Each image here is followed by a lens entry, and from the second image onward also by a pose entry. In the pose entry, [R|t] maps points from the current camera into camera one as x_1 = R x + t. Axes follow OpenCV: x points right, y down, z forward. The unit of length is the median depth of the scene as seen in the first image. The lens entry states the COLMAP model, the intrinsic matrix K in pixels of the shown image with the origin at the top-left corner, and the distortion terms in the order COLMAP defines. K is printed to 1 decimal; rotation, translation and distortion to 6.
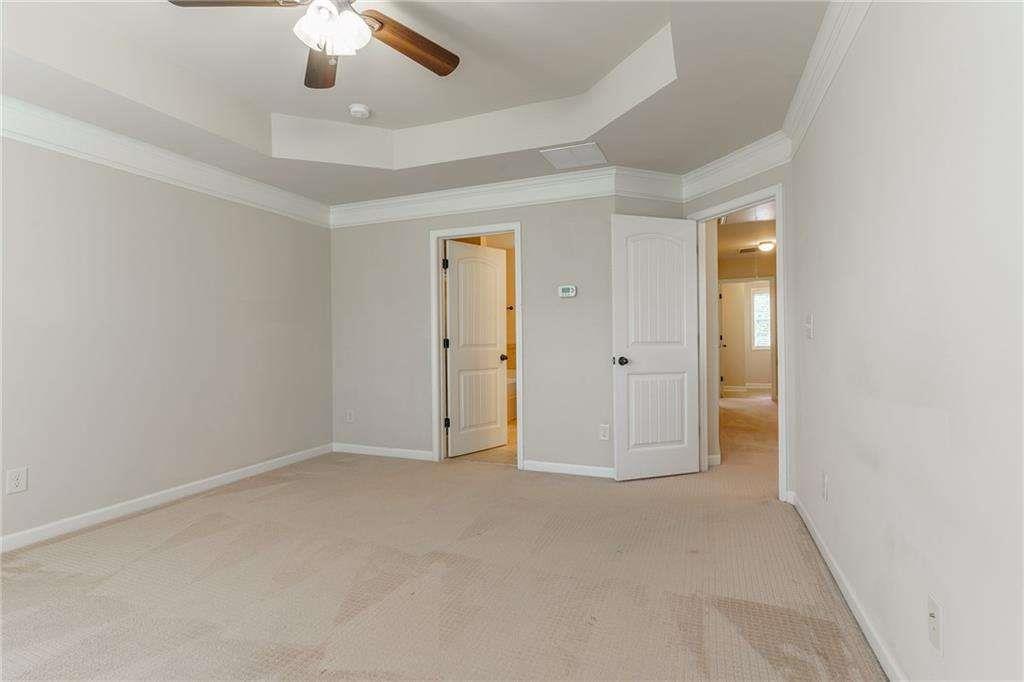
lens RADIAL K [[484.7, 0, 513.1], [0, 484.7, 338.7], [0, 0, 1]] dist [0.002261, 0.001907]
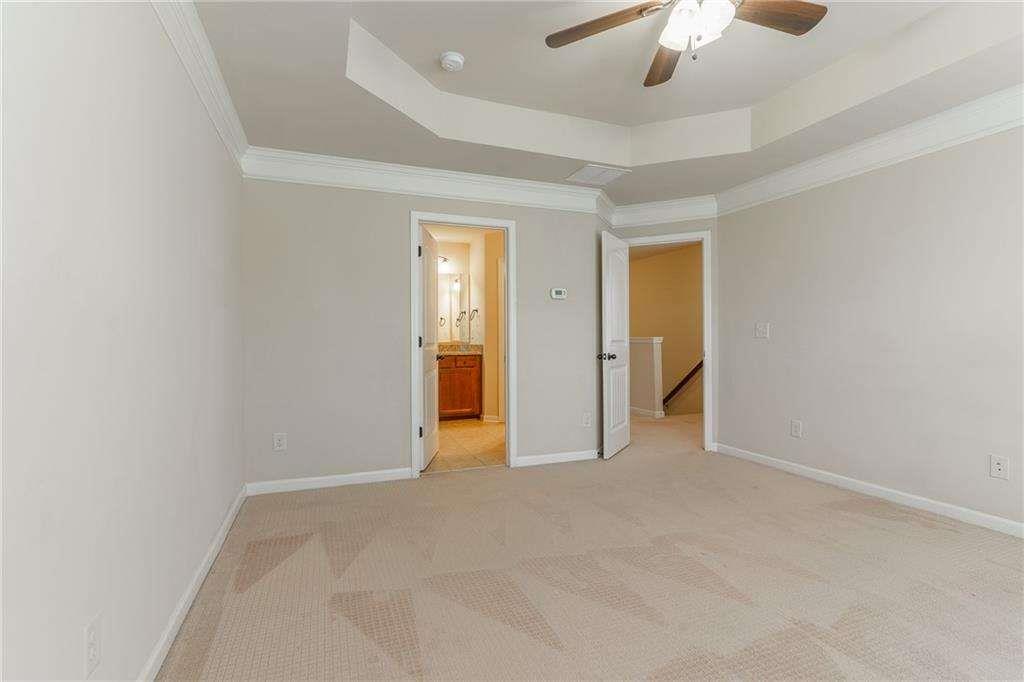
lens RADIAL K [[484.7, 0, 509.3], [0, 484.7, 342.1], [0, 0, 1]] dist [0.002261, 0.001907]
pose [[0.731624, -0.001280, 0.681708, -0.731681], [-0.006111, 0.999946, 0.008436, 0.001786], [-0.681681, -0.010338, 0.731576, 0.292183]]
